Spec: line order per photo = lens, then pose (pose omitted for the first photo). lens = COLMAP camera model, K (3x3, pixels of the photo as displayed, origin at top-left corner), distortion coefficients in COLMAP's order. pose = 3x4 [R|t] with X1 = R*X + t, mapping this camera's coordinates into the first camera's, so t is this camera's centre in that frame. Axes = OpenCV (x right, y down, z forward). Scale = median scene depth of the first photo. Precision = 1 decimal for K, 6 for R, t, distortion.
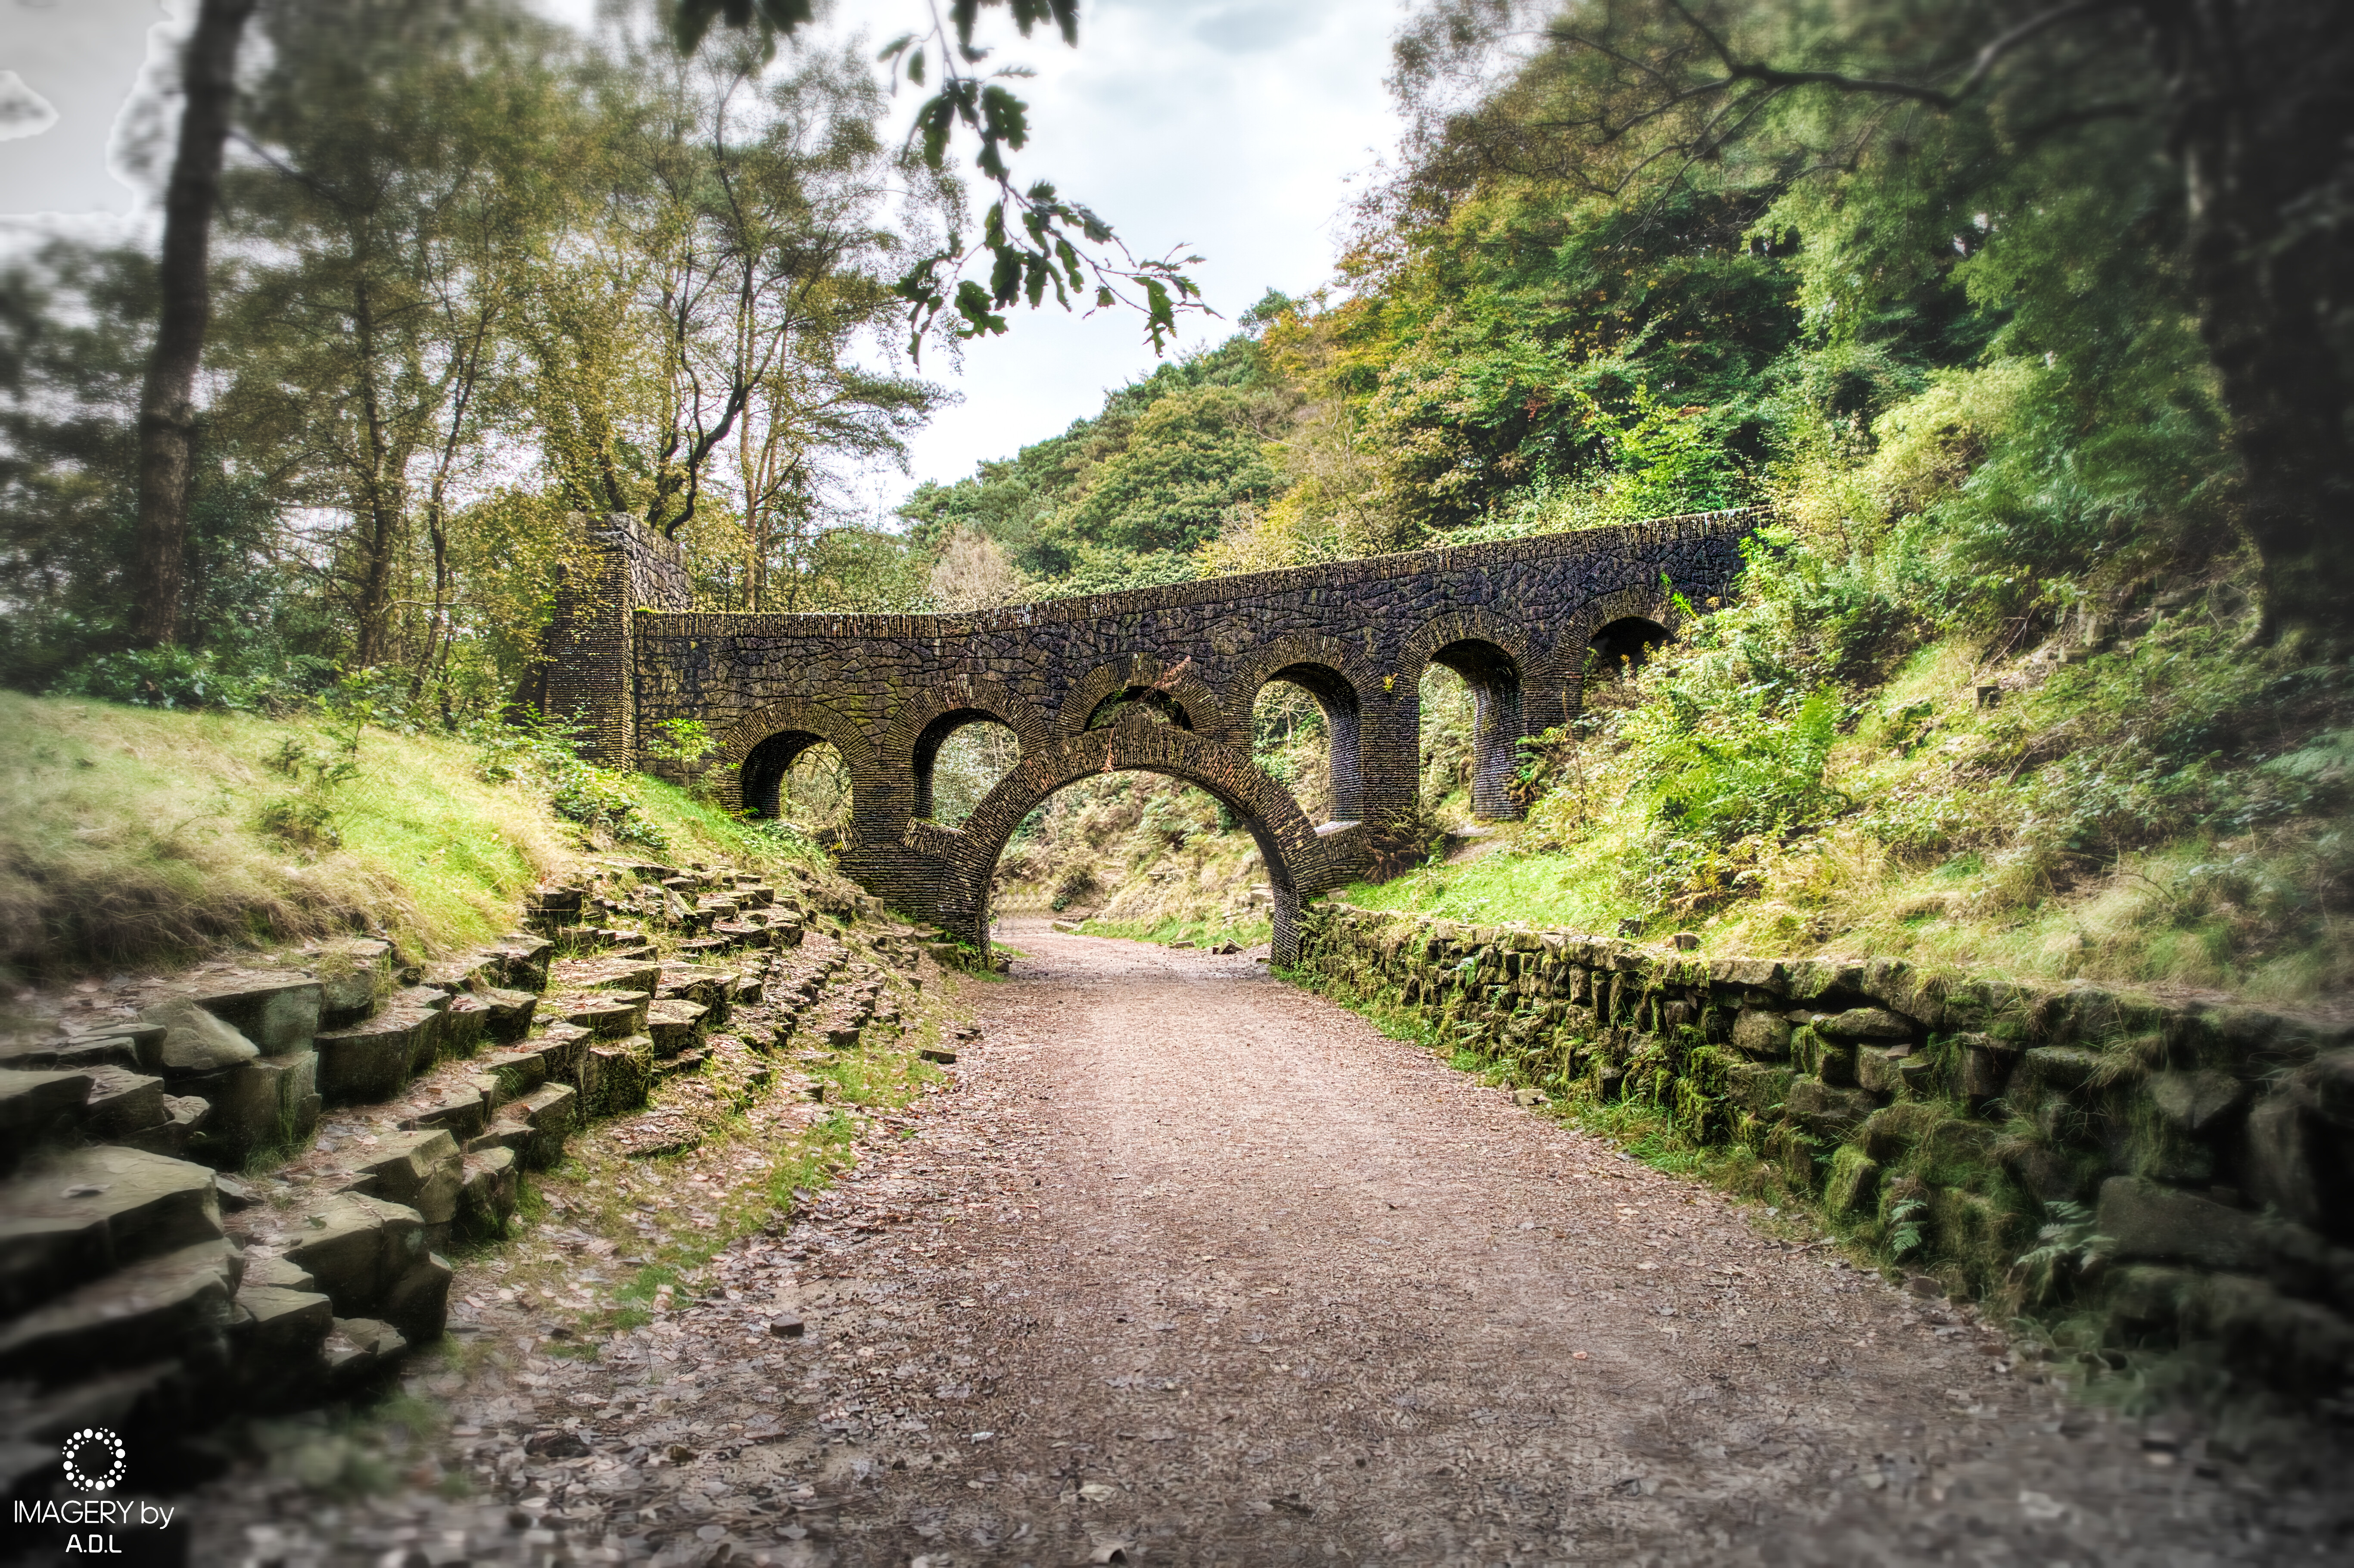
lens RADIAL K [[1515.8, 0, 1177.0], [0, 1515.8, 780.5], [0, 0, 1]] dist [-0.018470, 0.008355]
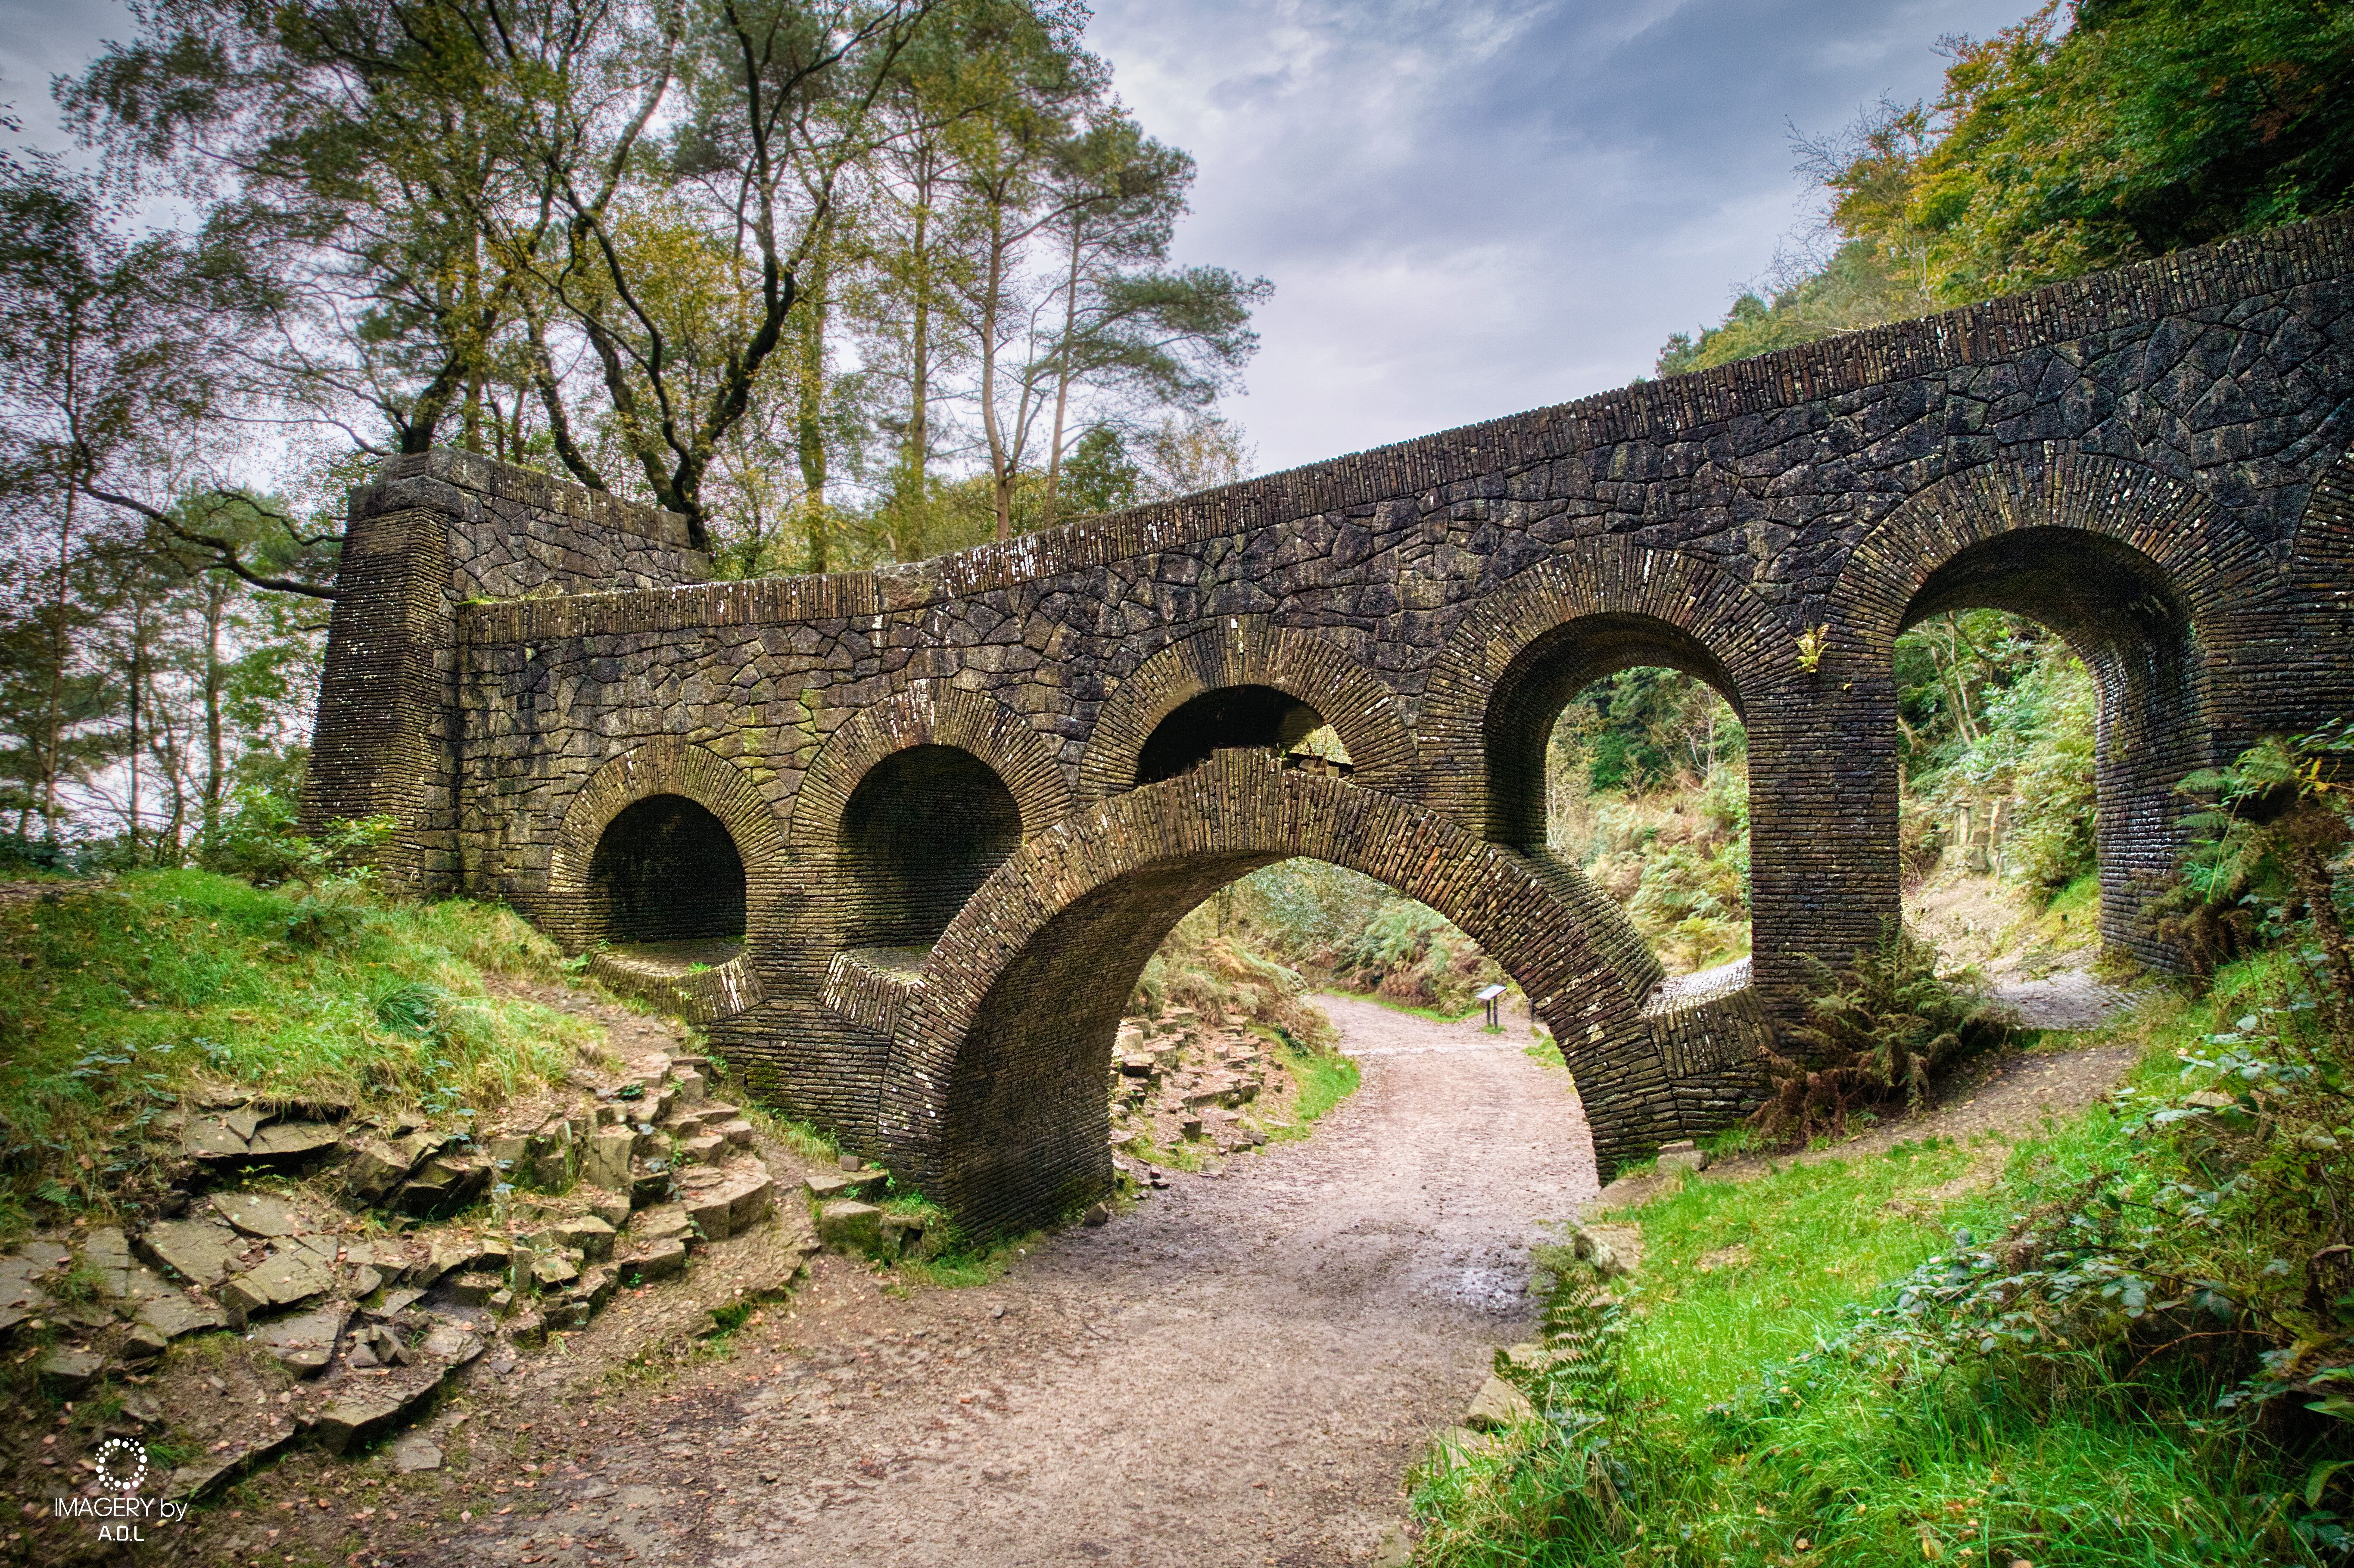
lens RADIAL K [[1515.8, 0, 1175.7], [0, 1515.8, 783.5], [0, 0, 1]] dist [-0.018470, 0.008355]
pose [[0.909208, -0.022578, -0.415729, 0.154476], [0.014491, 0.999640, -0.022598, -0.021228], [0.416090, 0.014522, 0.909208, 0.559540]]
